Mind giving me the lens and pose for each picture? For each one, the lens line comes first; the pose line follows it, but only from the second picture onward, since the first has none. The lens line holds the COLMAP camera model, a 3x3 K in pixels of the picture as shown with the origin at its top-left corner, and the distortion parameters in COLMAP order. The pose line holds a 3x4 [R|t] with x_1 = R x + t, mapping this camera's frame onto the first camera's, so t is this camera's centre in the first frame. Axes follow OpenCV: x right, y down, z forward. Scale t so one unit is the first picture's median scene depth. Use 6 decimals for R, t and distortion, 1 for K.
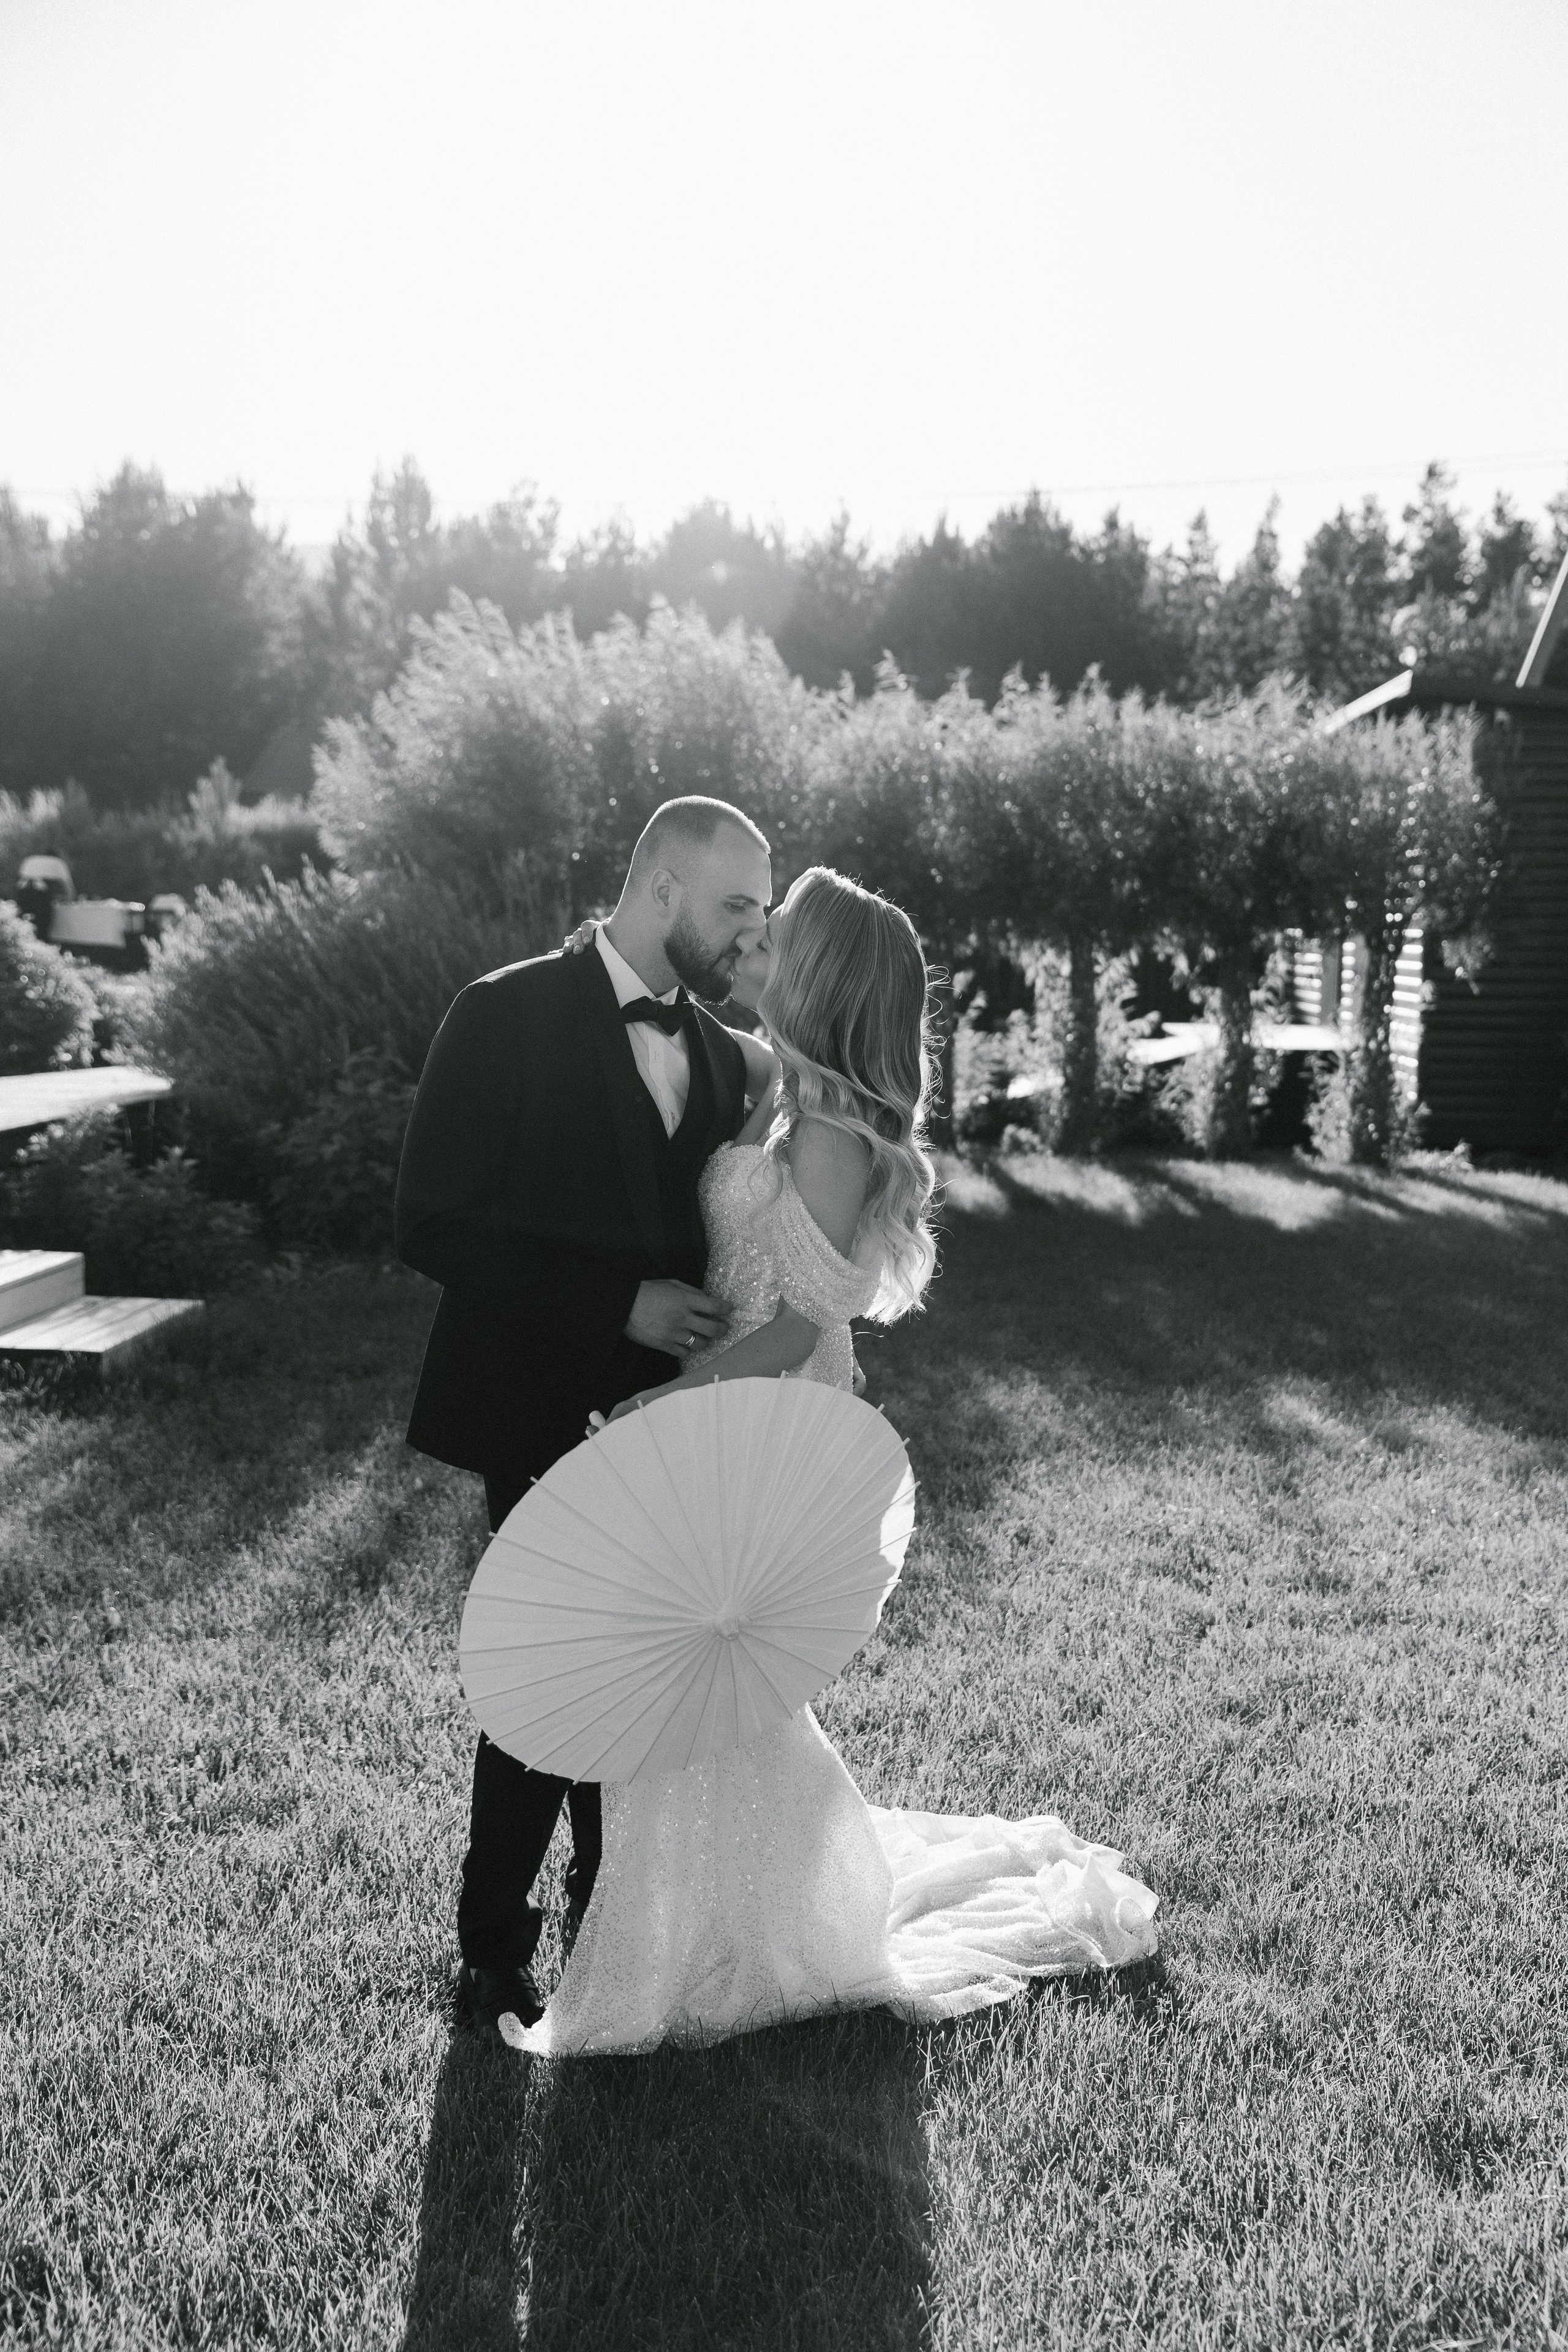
lens RADIAL K [[2159.9, 0, 784.0], [0, 2159.9, 1176.0], [0, 0, 1]] dist [0.014800, 0.003926]
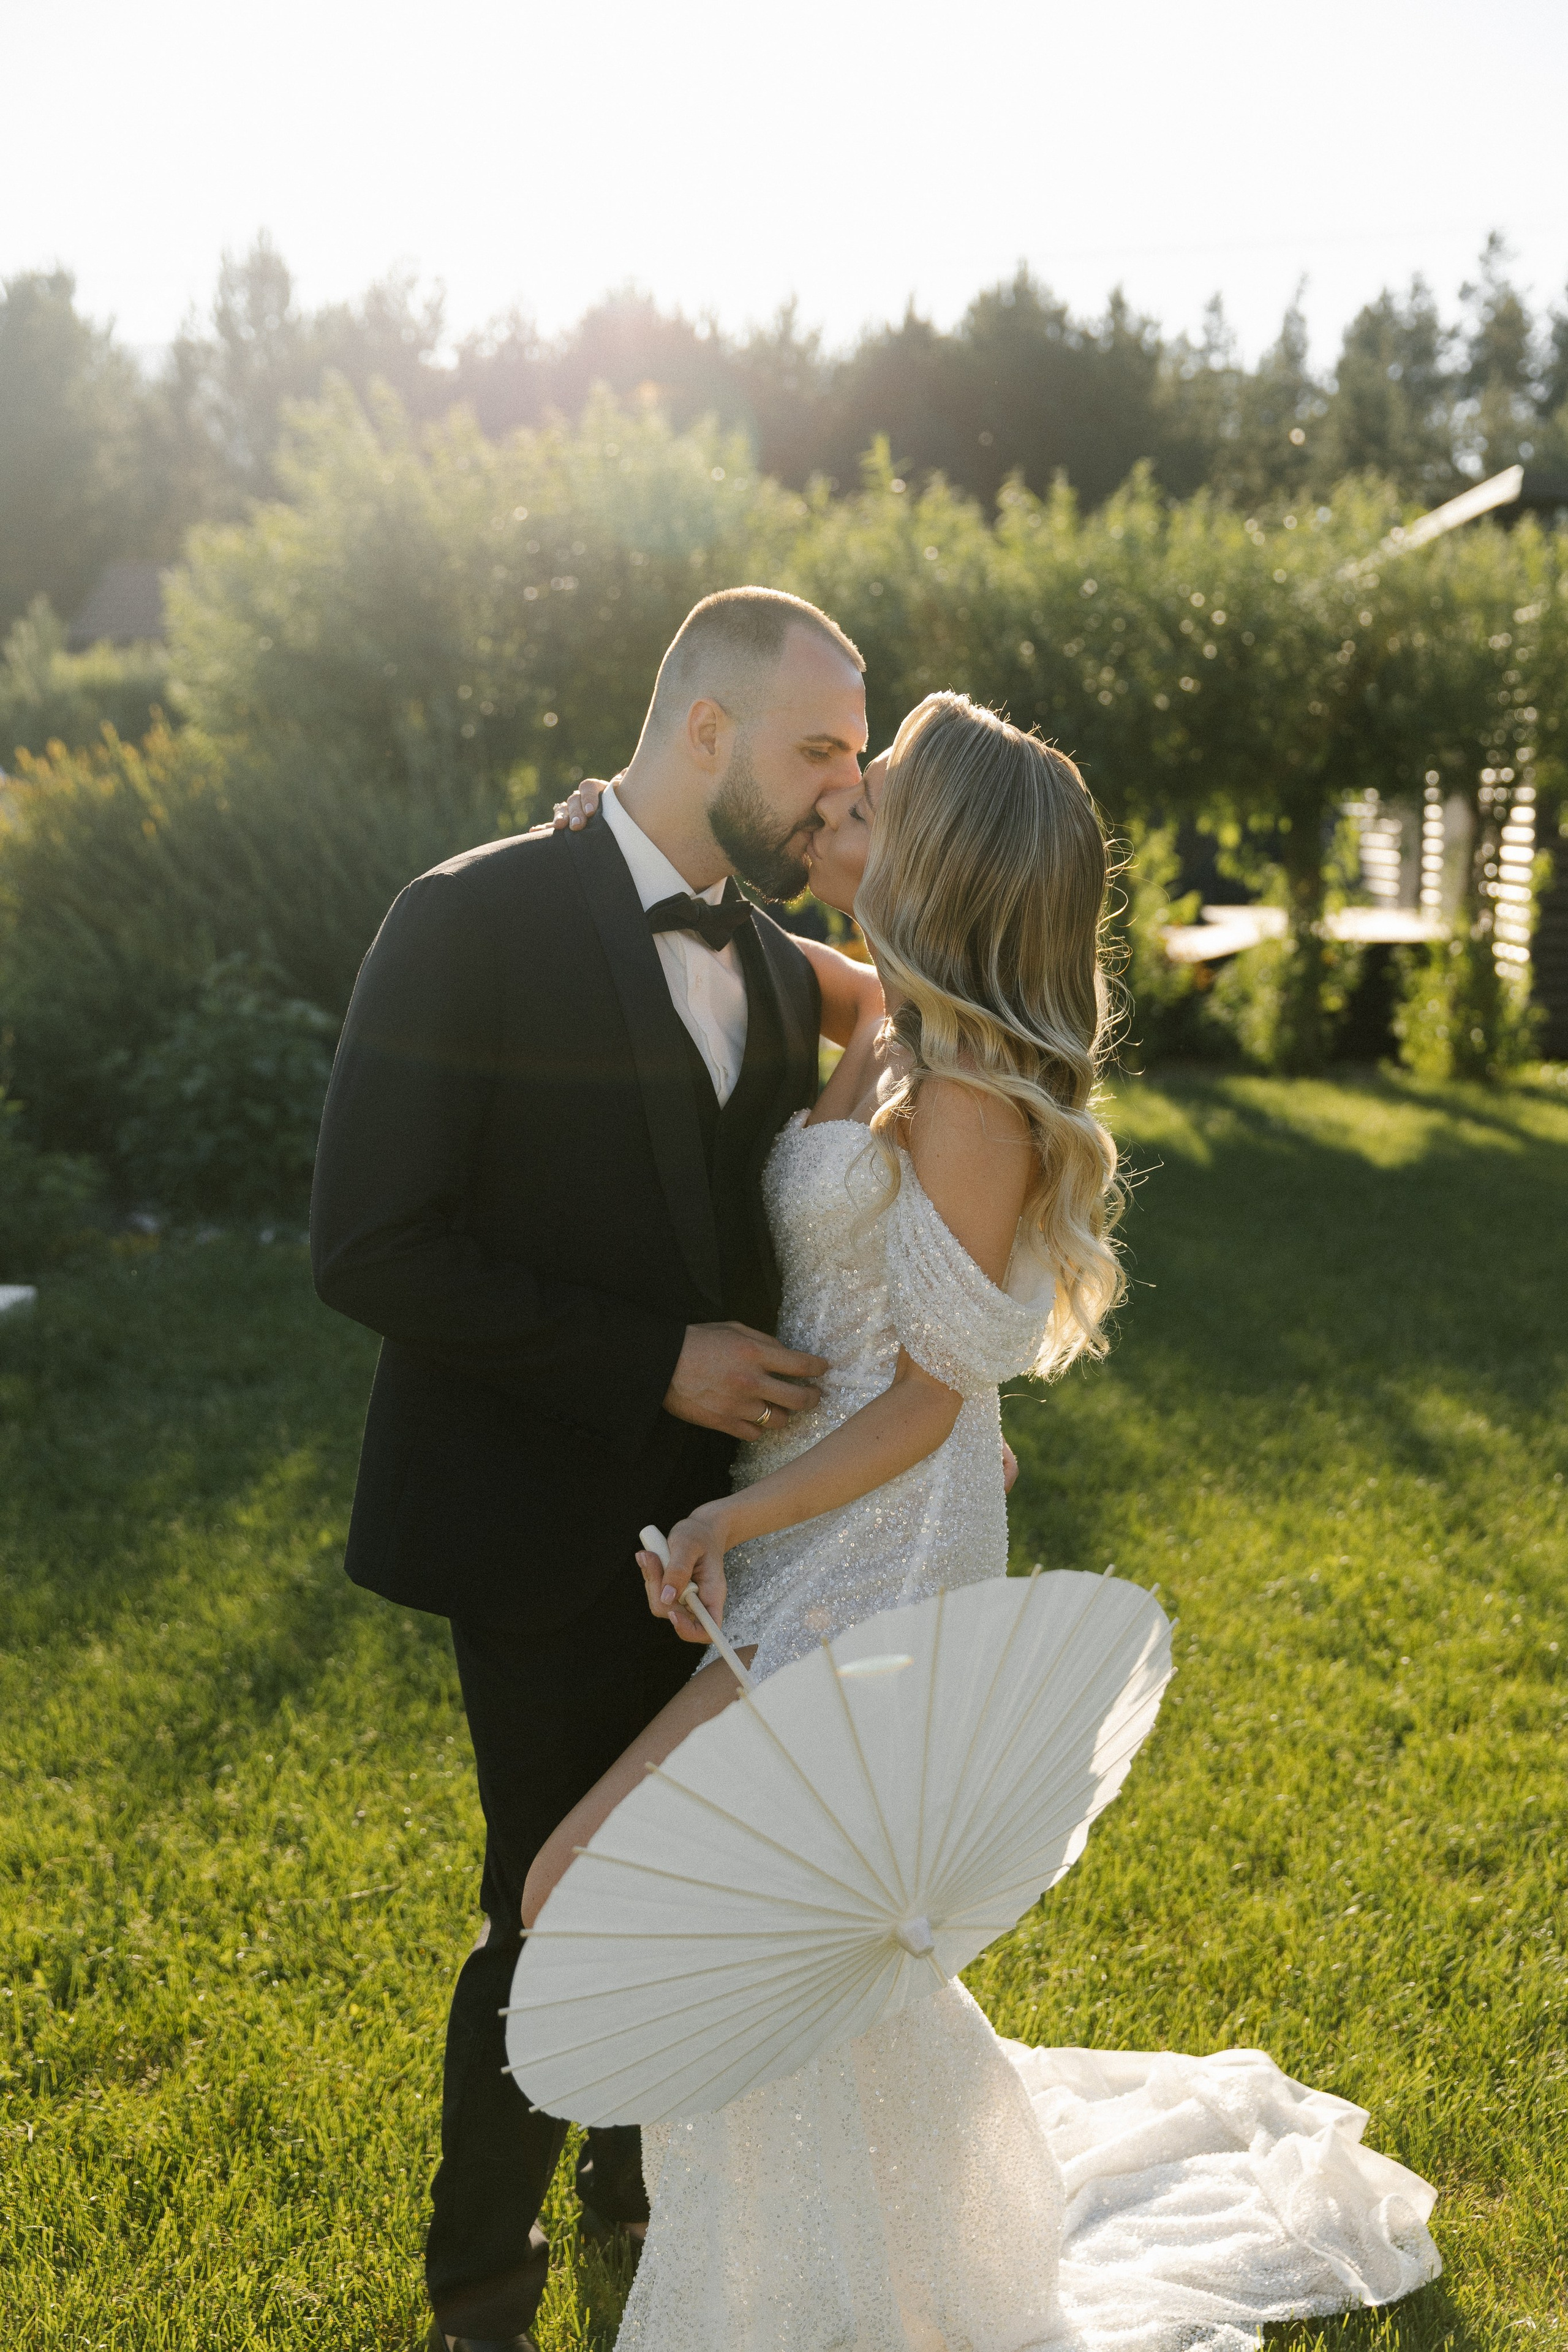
lens RADIAL K [[2603.1, 0, 787.5], [0, 2603.1, 1203.2], [0, 0, 1]] dist [0.017529, -0.019159]
pose [[0.999719, -0.014847, 0.018504, -0.024887], [0.014092, 0.999088, 0.040297, -0.010157], [-0.019086, -0.040025, 0.999016, 0.101364]]
